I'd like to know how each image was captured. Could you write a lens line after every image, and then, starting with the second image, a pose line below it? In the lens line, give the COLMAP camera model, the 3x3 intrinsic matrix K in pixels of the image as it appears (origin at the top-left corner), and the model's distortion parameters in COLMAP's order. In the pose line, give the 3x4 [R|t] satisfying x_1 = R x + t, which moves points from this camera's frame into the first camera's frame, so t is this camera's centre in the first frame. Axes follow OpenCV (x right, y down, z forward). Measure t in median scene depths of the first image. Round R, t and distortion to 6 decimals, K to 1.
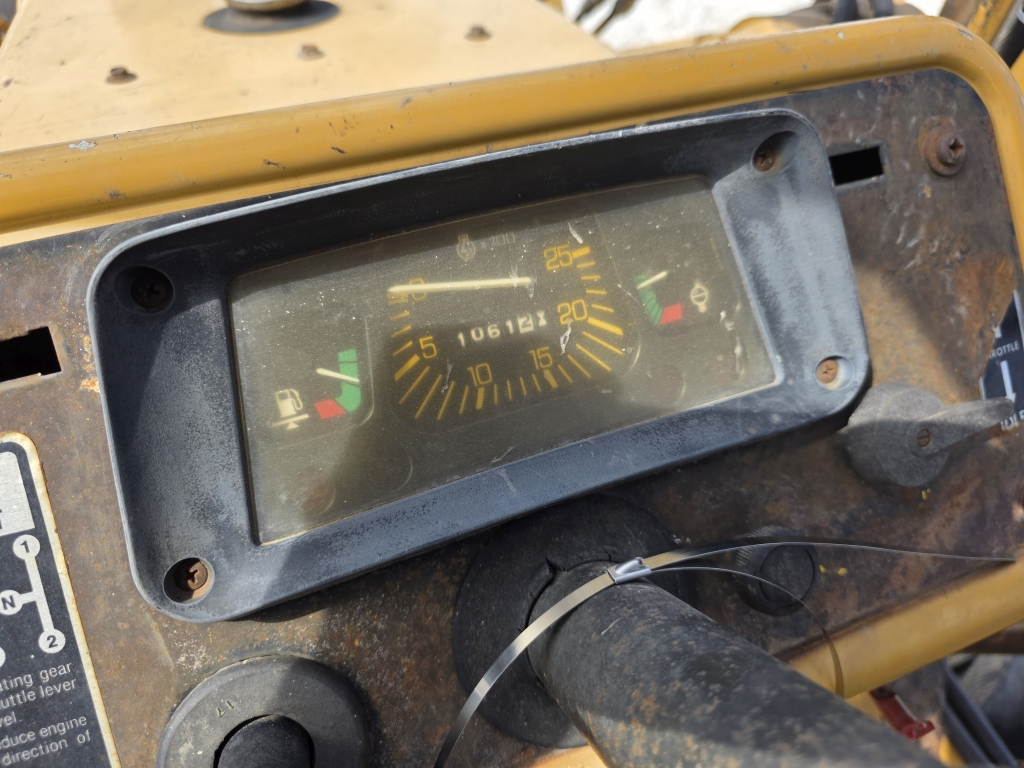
lens RADIAL K [[694.2, 0, 515.5], [0, 694.2, 384.2], [0, 0, 1]] dist [-0.033473, -0.003127]
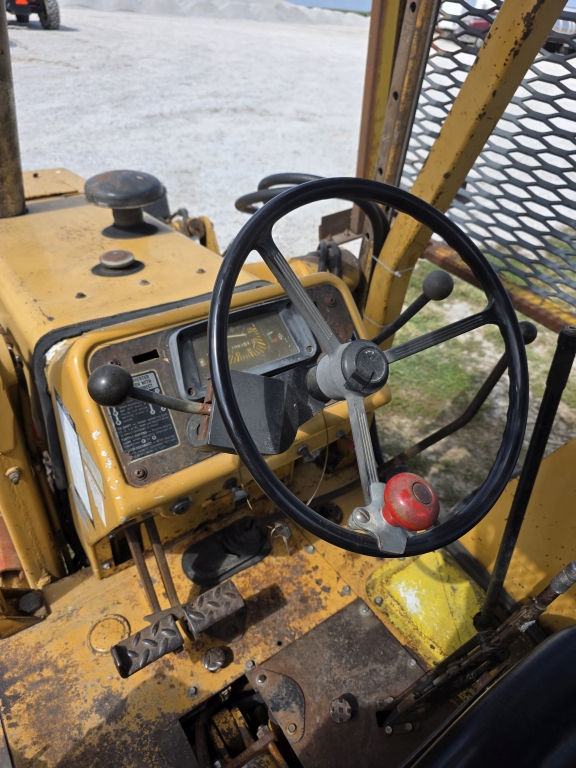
lens RADIAL K [[520.6, 0, 287.0], [0, 520.6, 383.1], [0, 0, 1]] dist [-0.033473, -0.003127]
pose [[0.971798, -0.106477, 0.210408, -0.491552], [0.142363, 0.976216, -0.163506, 0.807735], [-0.187995, 0.188849, 0.963843, -2.481306]]
